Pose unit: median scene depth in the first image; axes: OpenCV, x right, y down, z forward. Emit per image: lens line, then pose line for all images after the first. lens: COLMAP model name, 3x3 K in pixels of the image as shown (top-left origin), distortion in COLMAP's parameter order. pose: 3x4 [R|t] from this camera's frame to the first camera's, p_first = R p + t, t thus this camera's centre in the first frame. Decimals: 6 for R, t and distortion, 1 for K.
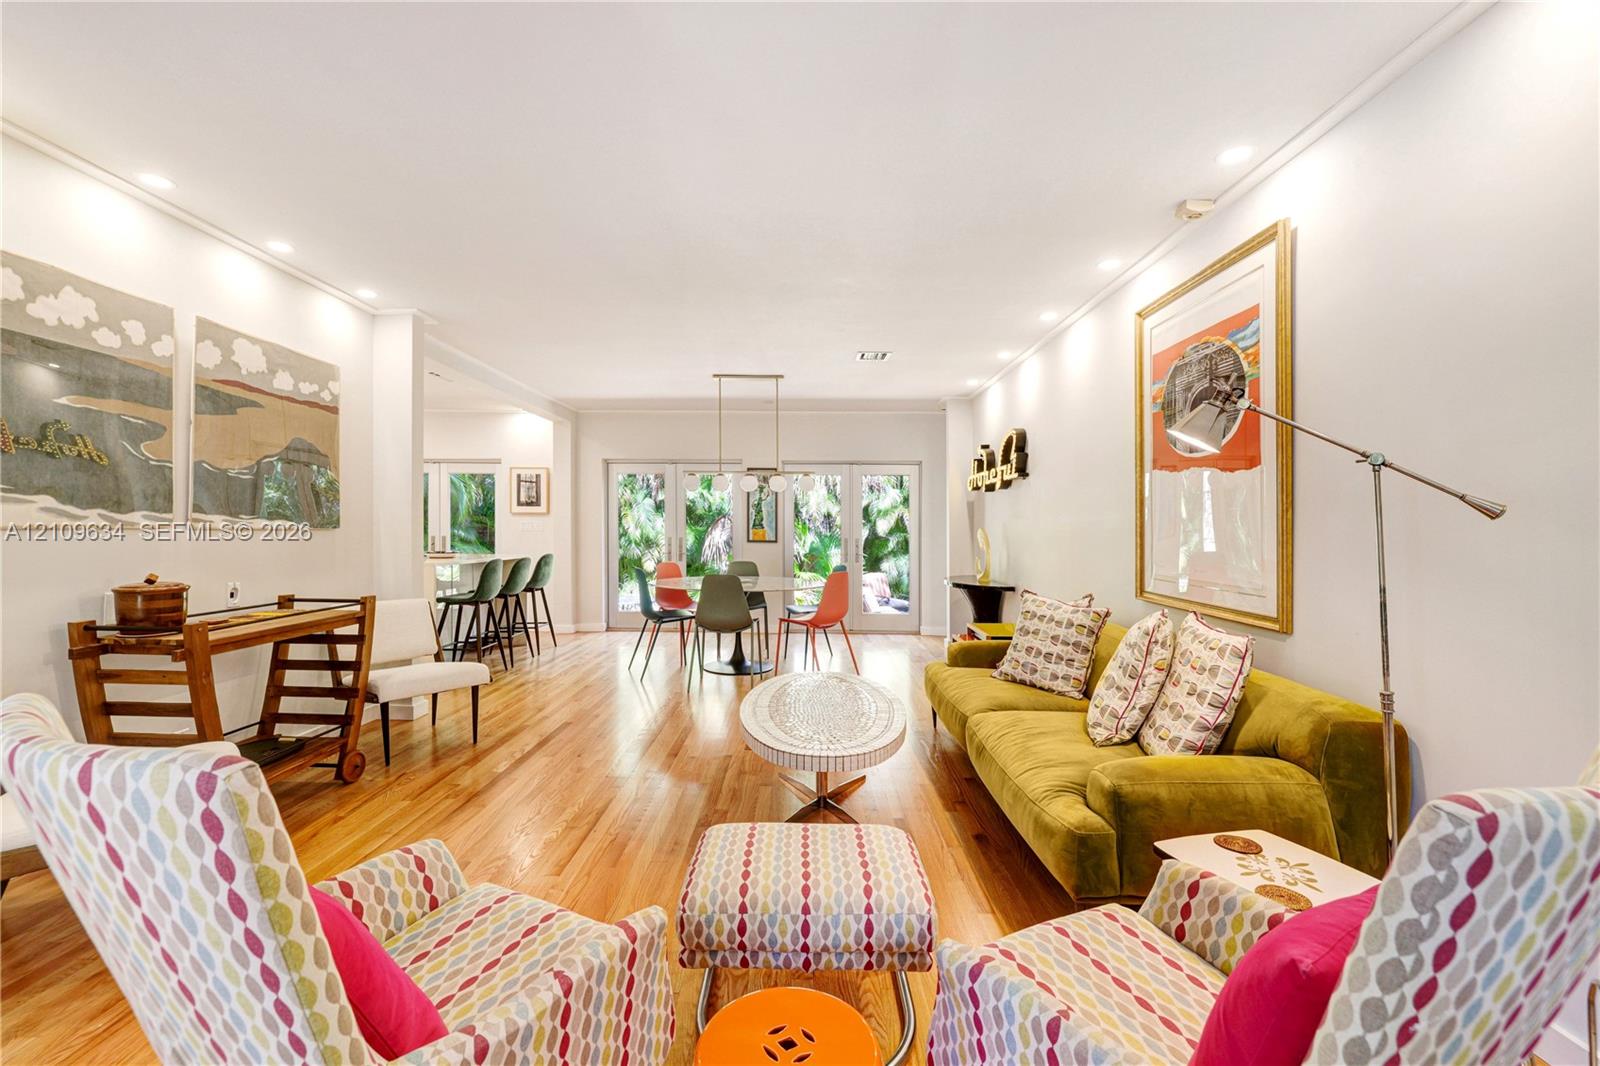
lens RADIAL K [[677.5, 0, 792.4], [0, 677.5, 539.6], [0, 0, 1]] dist [0.003629, -0.000091]
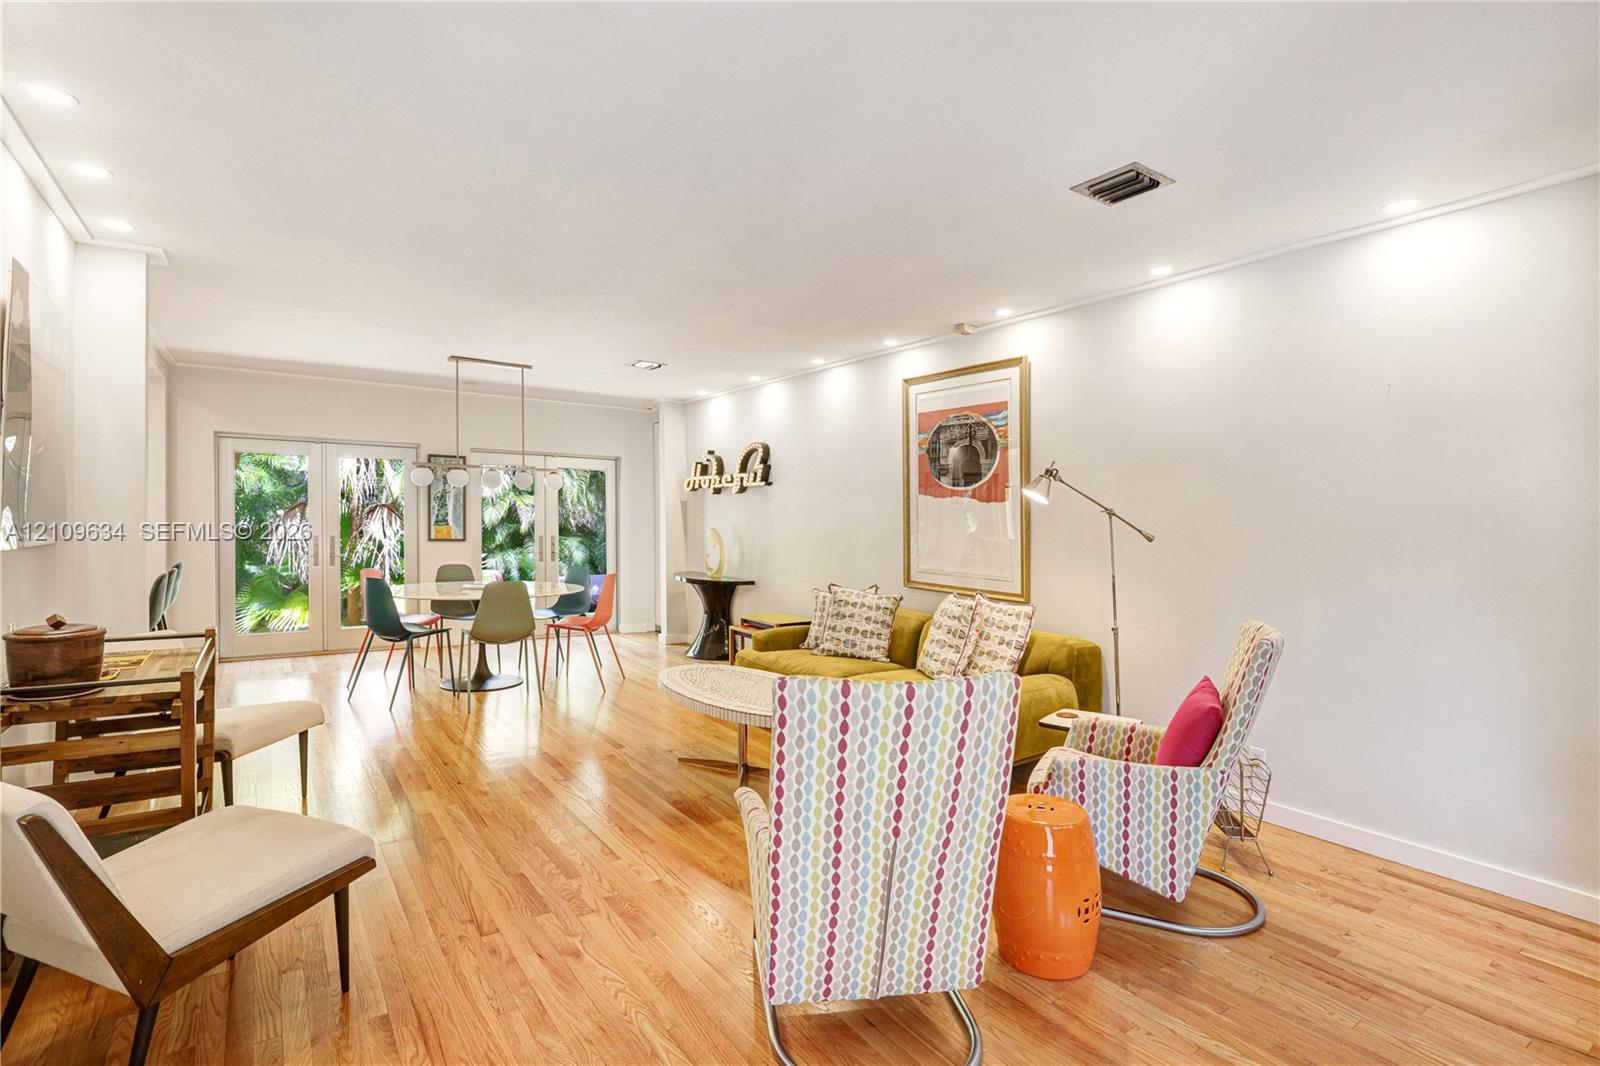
lens RADIAL K [[770.3, 0, 802.7], [0, 770.3, 522.7], [0, 0, 1]] dist [-0.001661, -0.000317]
pose [[0.805436, 0.002490, 0.592678, -0.618851], [-0.000505, 0.999994, -0.003515, -0.039362], [-0.592683, 0.002531, 0.805432, -0.147805]]
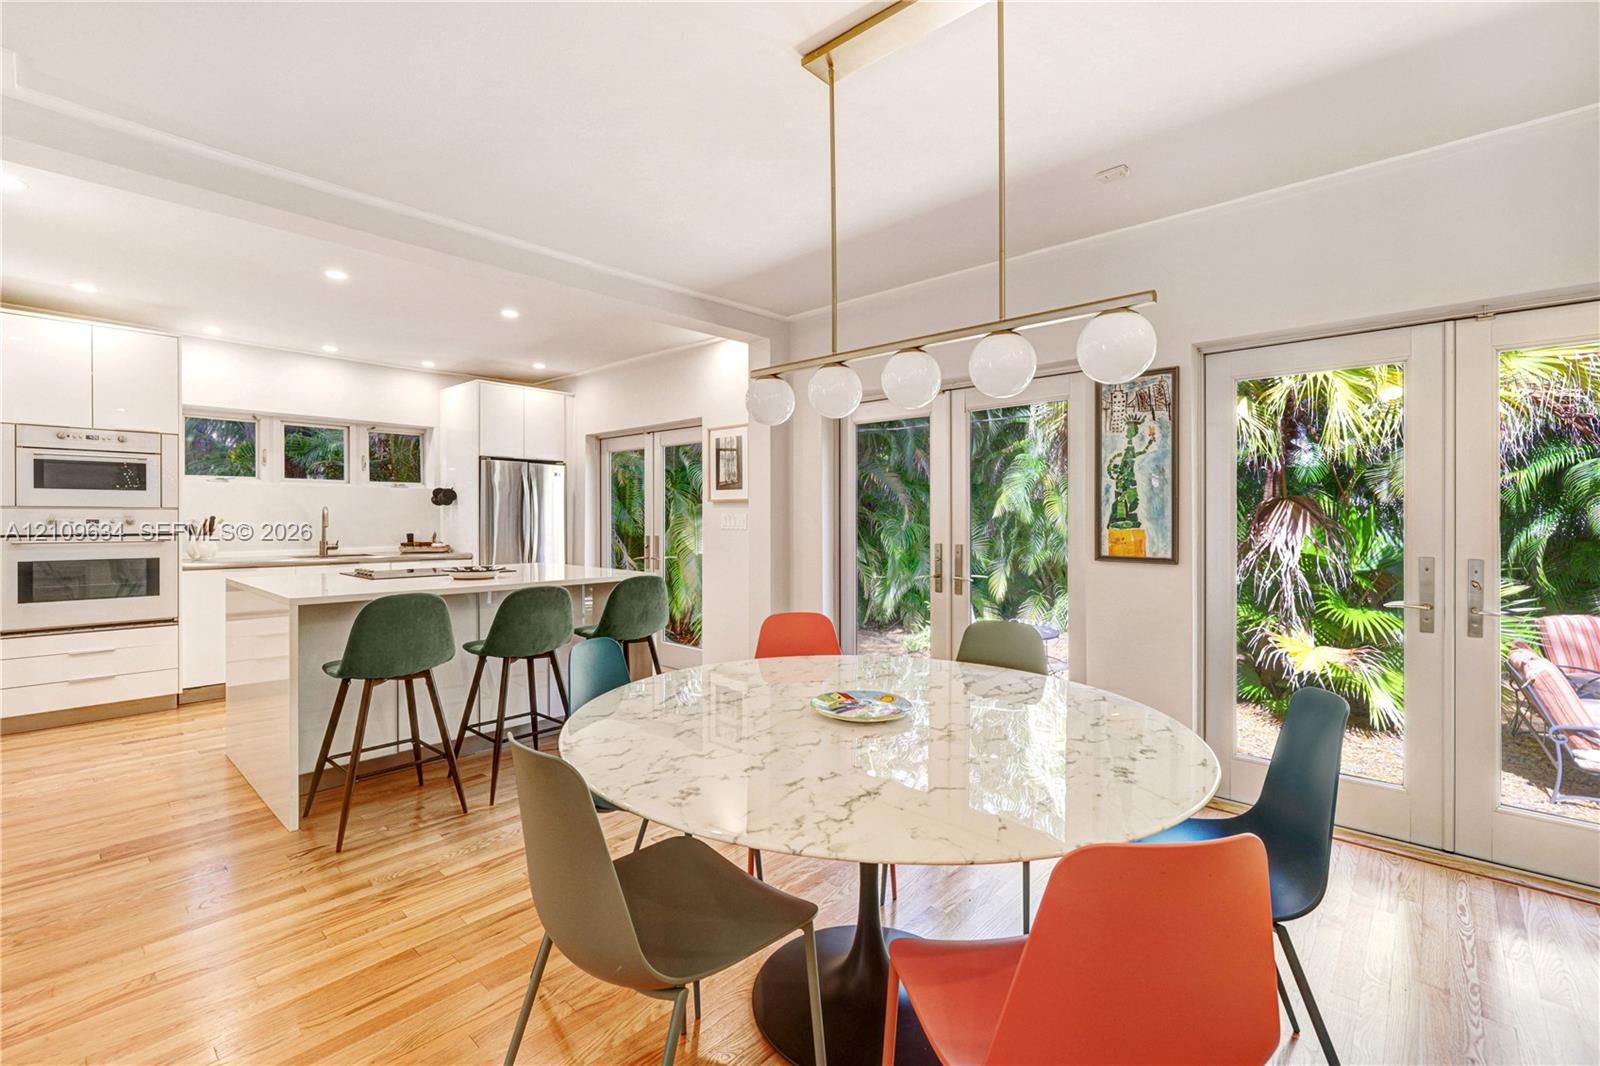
lens RADIAL K [[677.5, 0, 797.1], [0, 677.5, 529.5], [0, 0, 1]] dist [0.003629, -0.000091]
pose [[0.738365, 0.006776, -0.674367, 0.177659], [-0.007905, 0.999968, 0.001393, -0.032819], [0.674355, 0.004302, 0.738395, 1.373049]]
